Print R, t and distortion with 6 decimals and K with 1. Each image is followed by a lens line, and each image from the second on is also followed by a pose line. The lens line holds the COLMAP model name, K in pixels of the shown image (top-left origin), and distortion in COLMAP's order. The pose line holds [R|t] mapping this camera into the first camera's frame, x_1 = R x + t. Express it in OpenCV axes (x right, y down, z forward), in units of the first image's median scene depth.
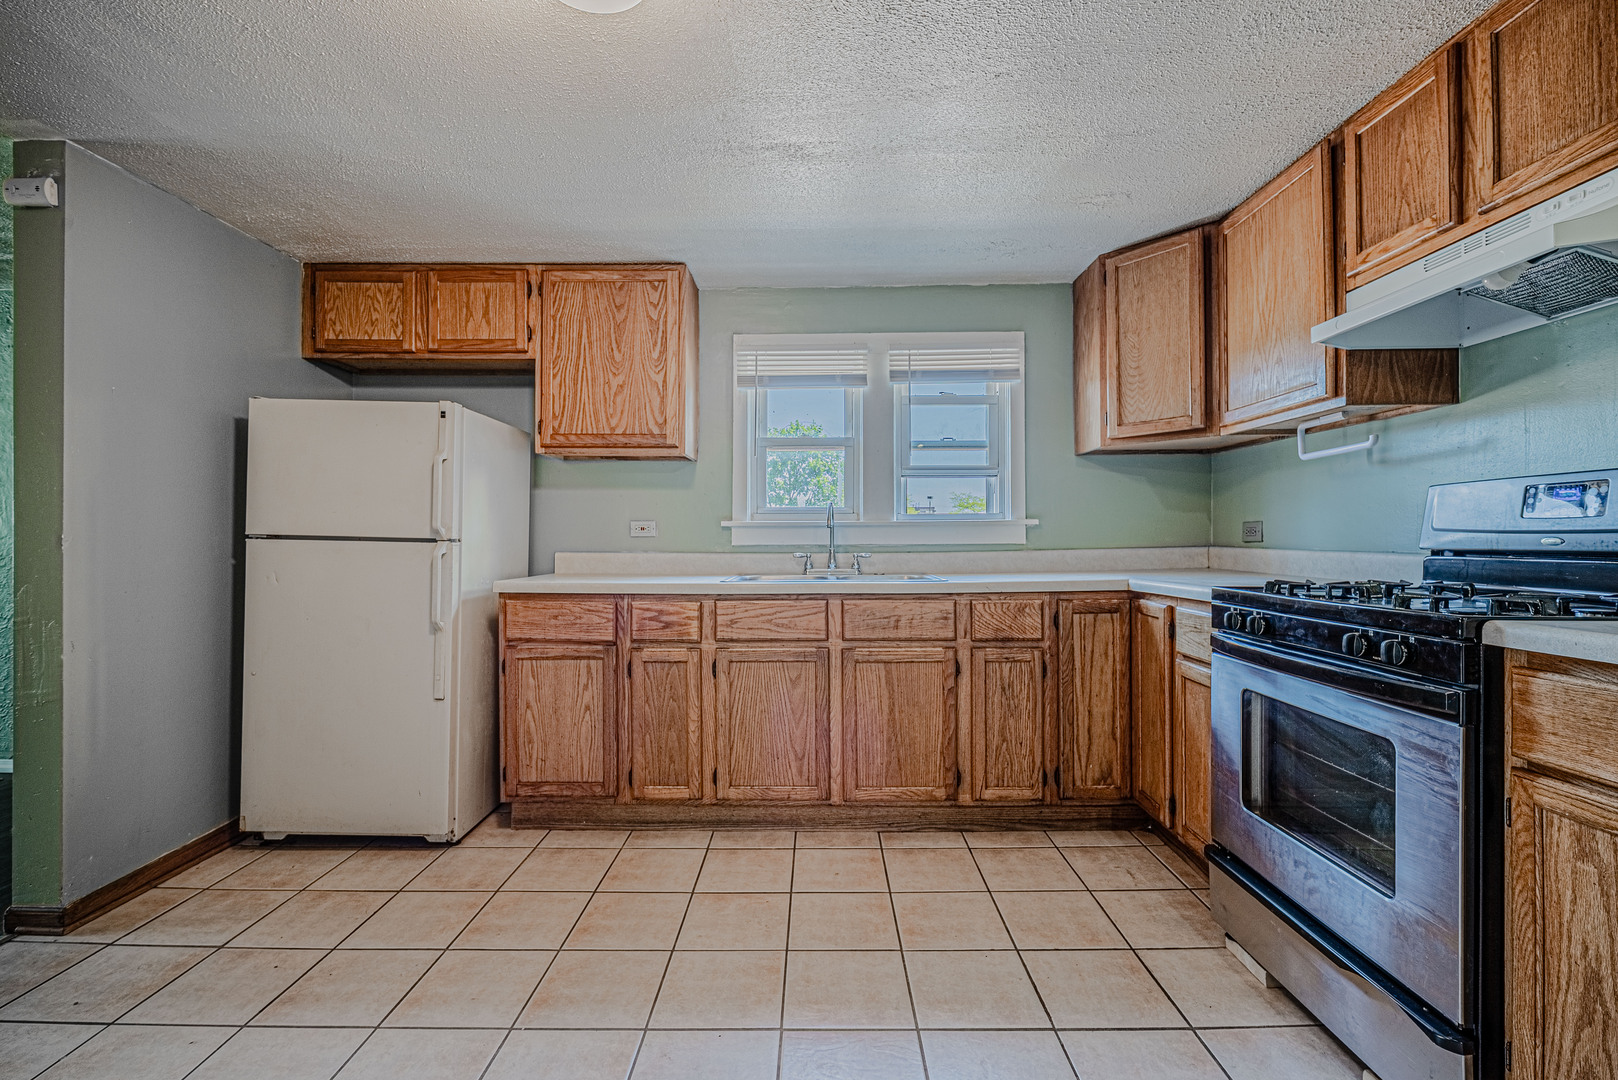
lens RADIAL K [[738.8, 0, 809.6], [0, 738.8, 536.6], [0, 0, 1]] dist [-0.010156, 0.003257]
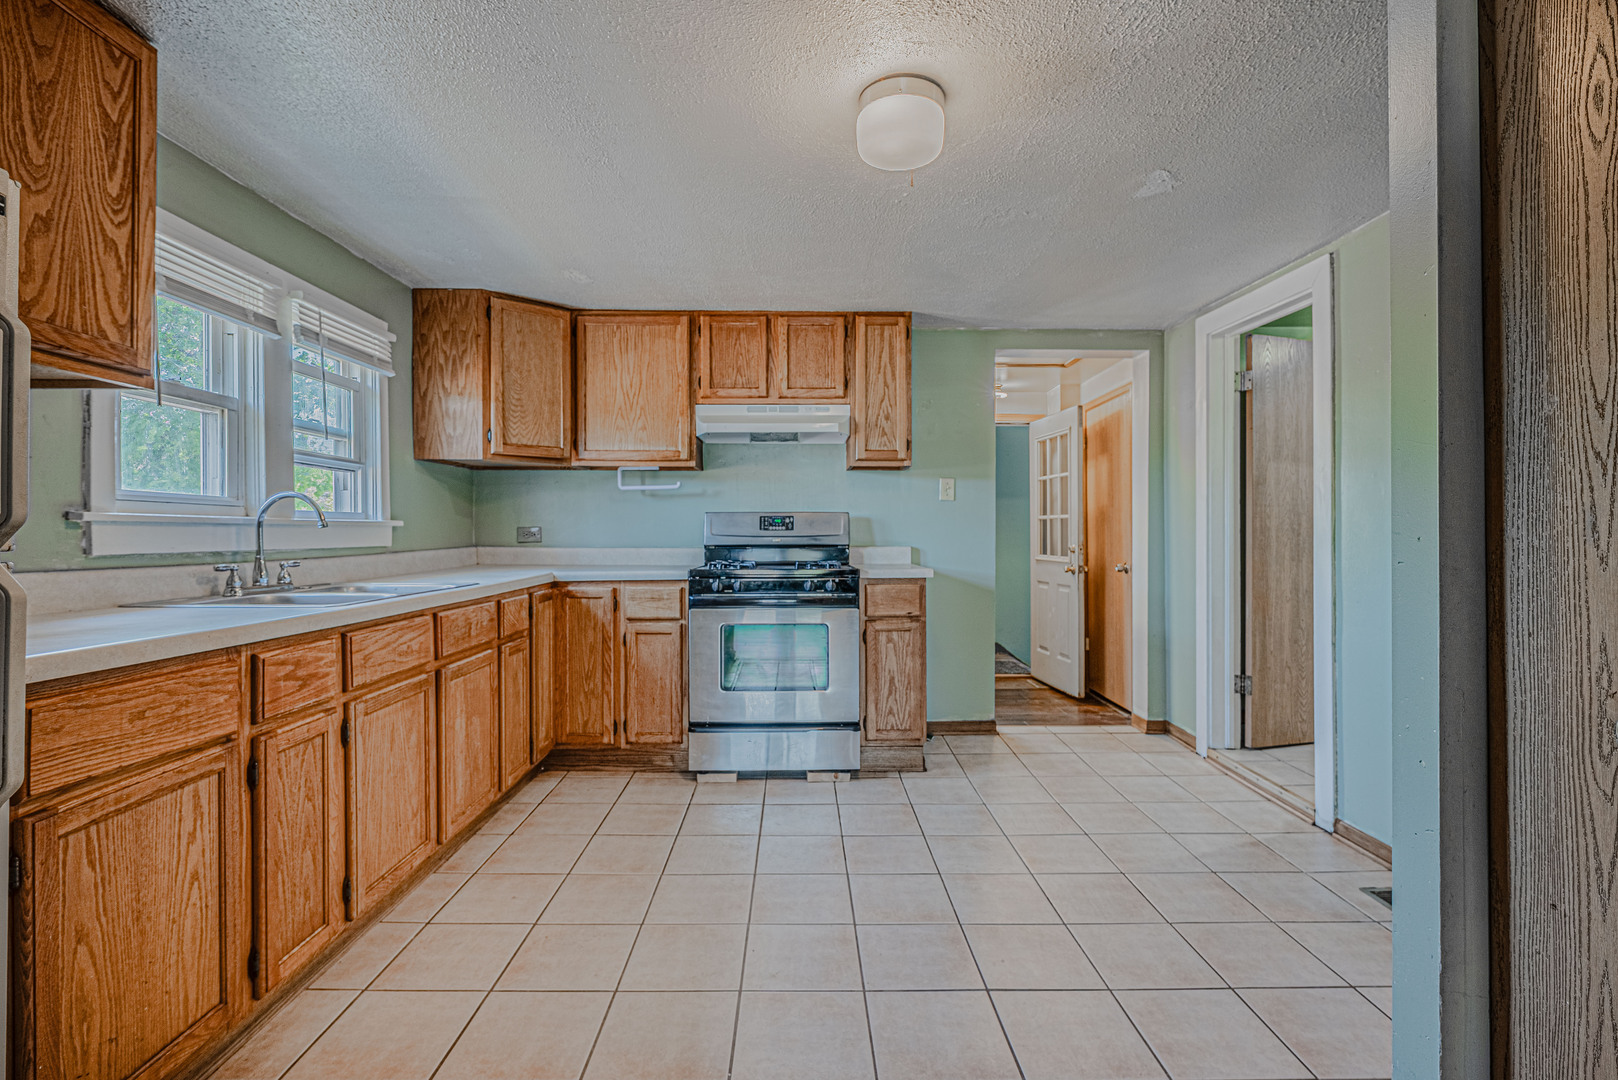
lens RADIAL K [[738.8, 0, 833.5], [0, 738.8, 531.7], [0, 0, 1]] dist [-0.010156, 0.003257]
pose [[-0.070577, 0.006271, 0.997487, -0.821207], [-0.002285, 0.999977, -0.006449, -0.004579], [-0.997504, -0.002734, -0.070561, 0.580635]]
